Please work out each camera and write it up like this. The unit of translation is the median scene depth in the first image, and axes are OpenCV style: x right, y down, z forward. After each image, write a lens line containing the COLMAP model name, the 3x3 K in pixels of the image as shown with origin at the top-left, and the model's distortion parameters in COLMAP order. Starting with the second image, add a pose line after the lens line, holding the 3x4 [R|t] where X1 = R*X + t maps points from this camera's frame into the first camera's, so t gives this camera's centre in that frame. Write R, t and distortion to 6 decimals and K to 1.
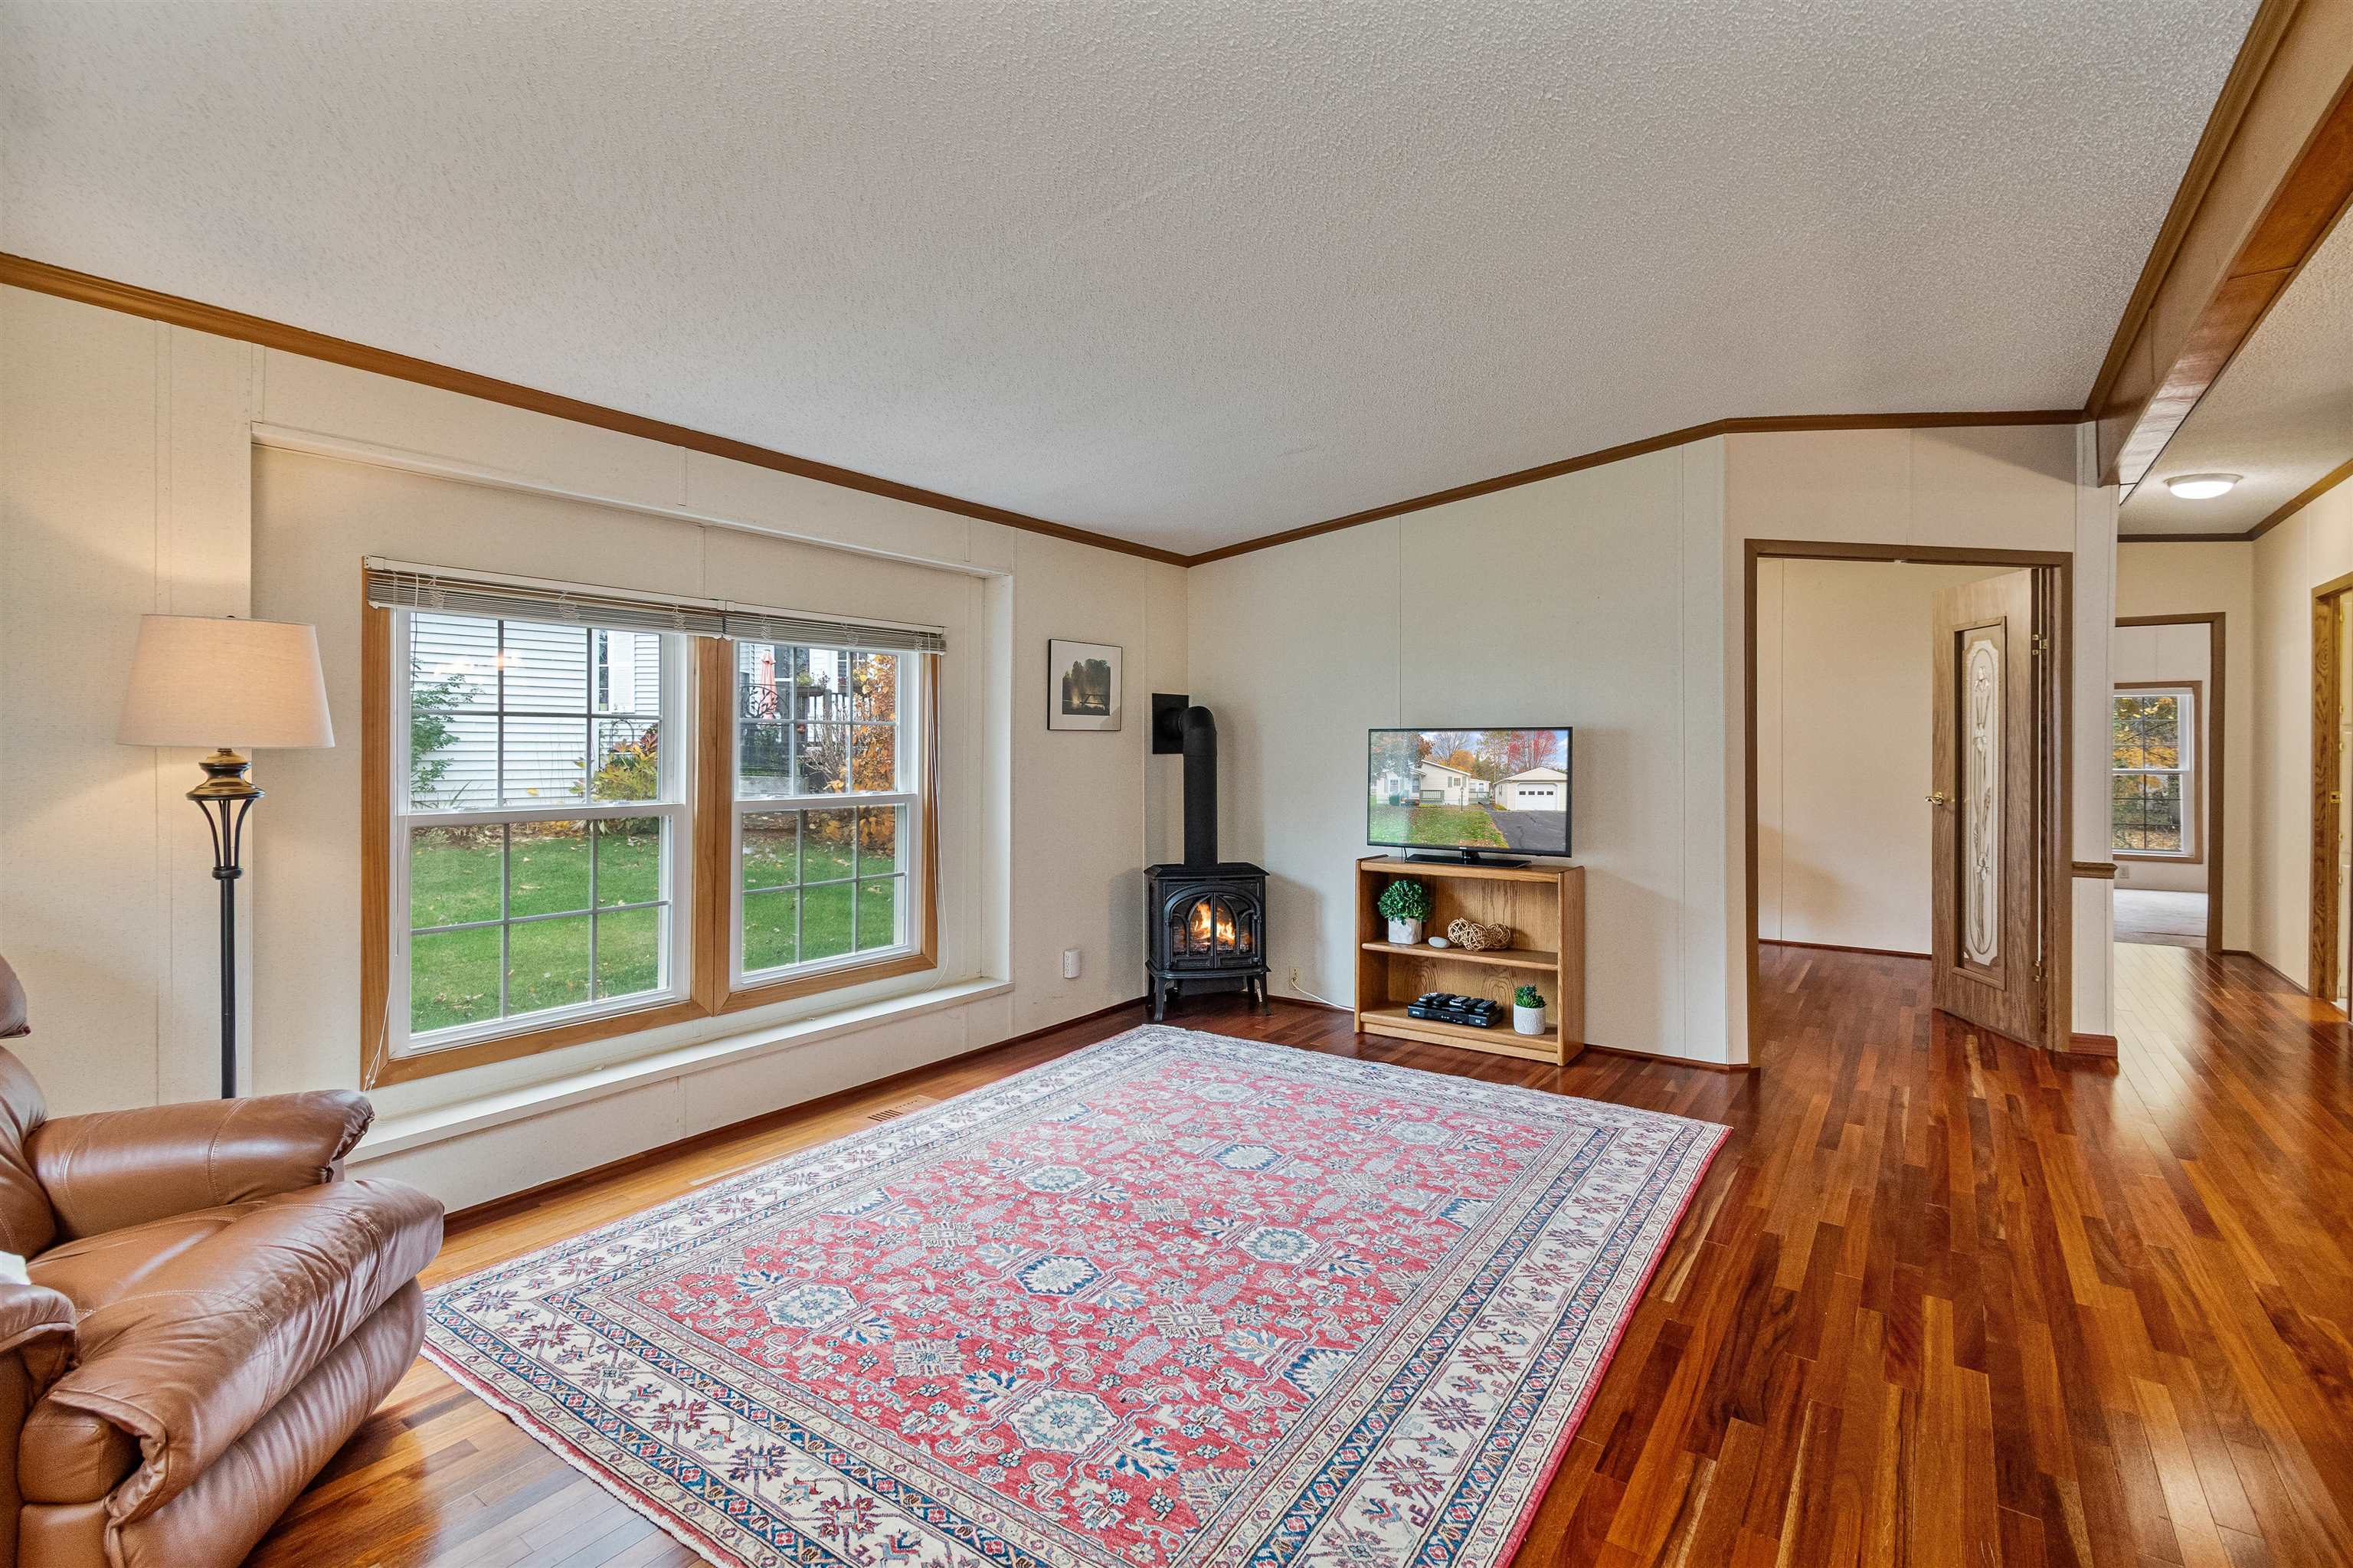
lens RADIAL K [[1063.9, 0, 1185.2], [0, 1063.9, 726.6], [0, 0, 1]] dist [0.002794, -0.001580]
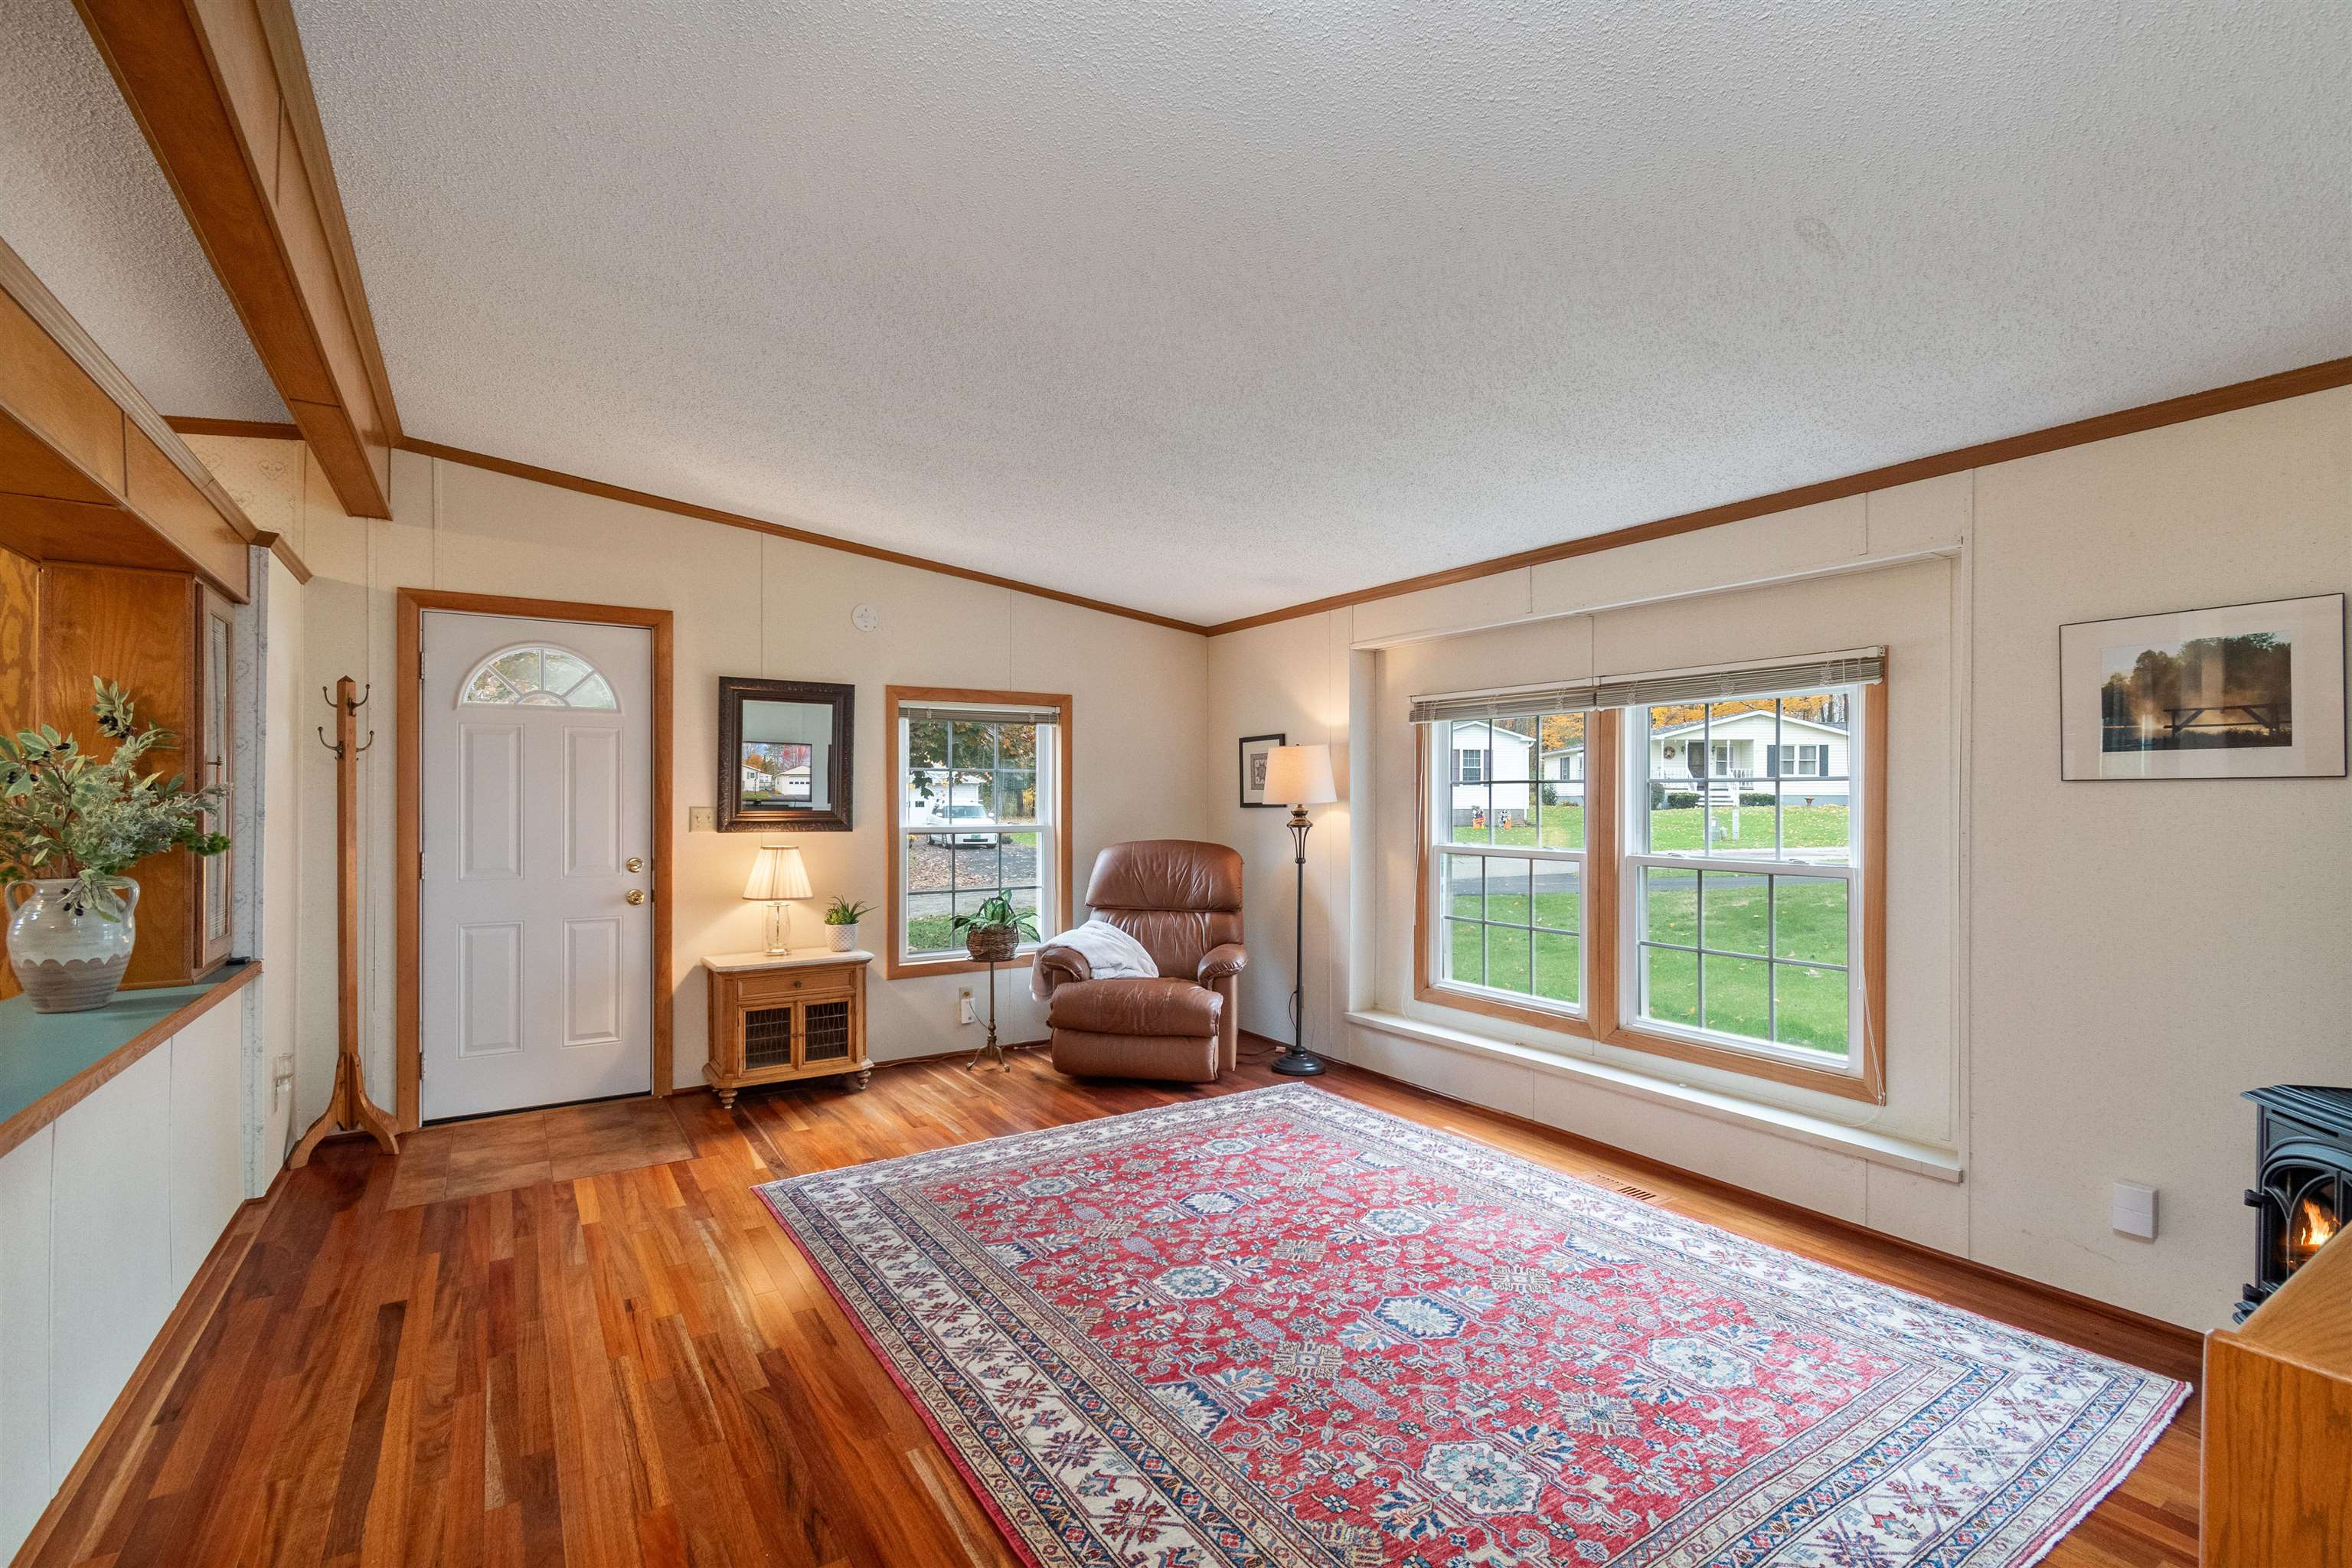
lens RADIAL K [[1063.5, 0, 1193.1], [0, 1063.5, 795.9], [0, 0, 1]] dist [0.002794, -0.001580]
pose [[-0.365742, -0.004102, -0.930707, 1.023721], [0.013733, 0.999858, -0.009804, 0.018116], [0.930615, -0.016367, -0.365634, 1.338387]]
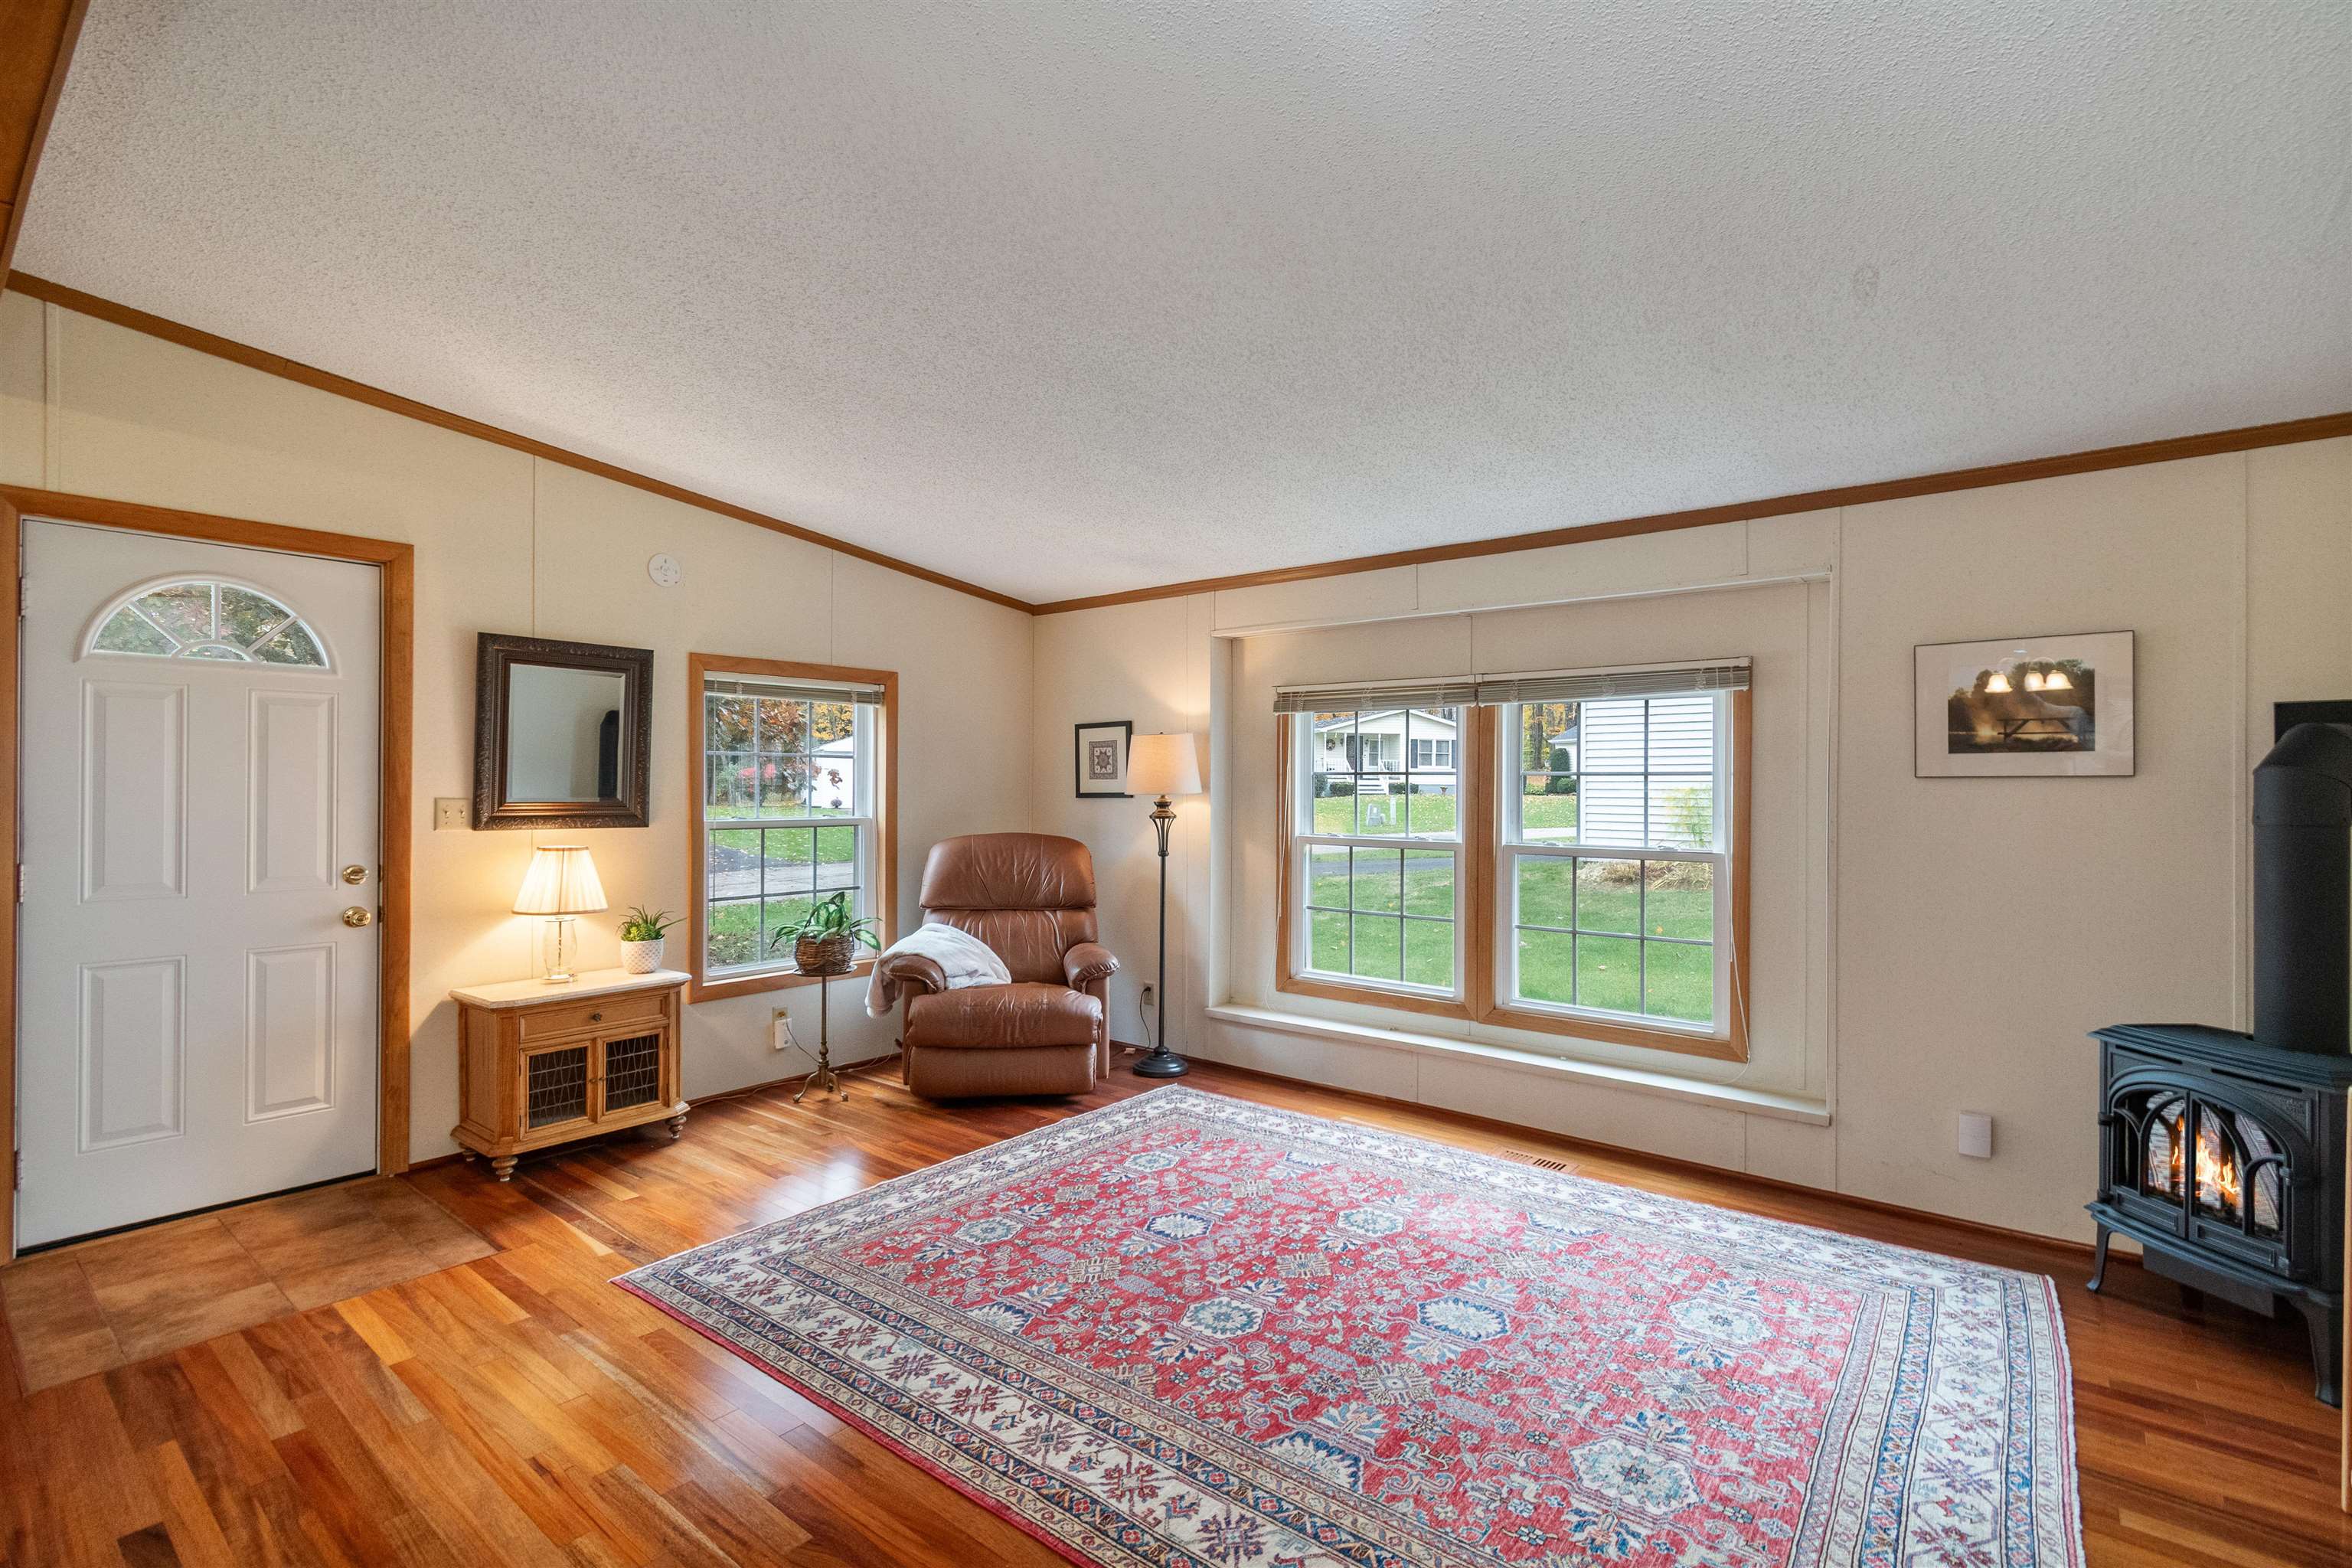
lens RADIAL K [[1063.5, 0, 1205.7], [0, 1063.5, 785.4], [0, 0, 1]] dist [0.002794, -0.001580]
pose [[-0.049792, -0.003567, -0.998753, 1.012999], [0.011967, 0.999920, -0.004168, 0.008682], [0.998688, -0.012160, -0.049746, 0.999073]]
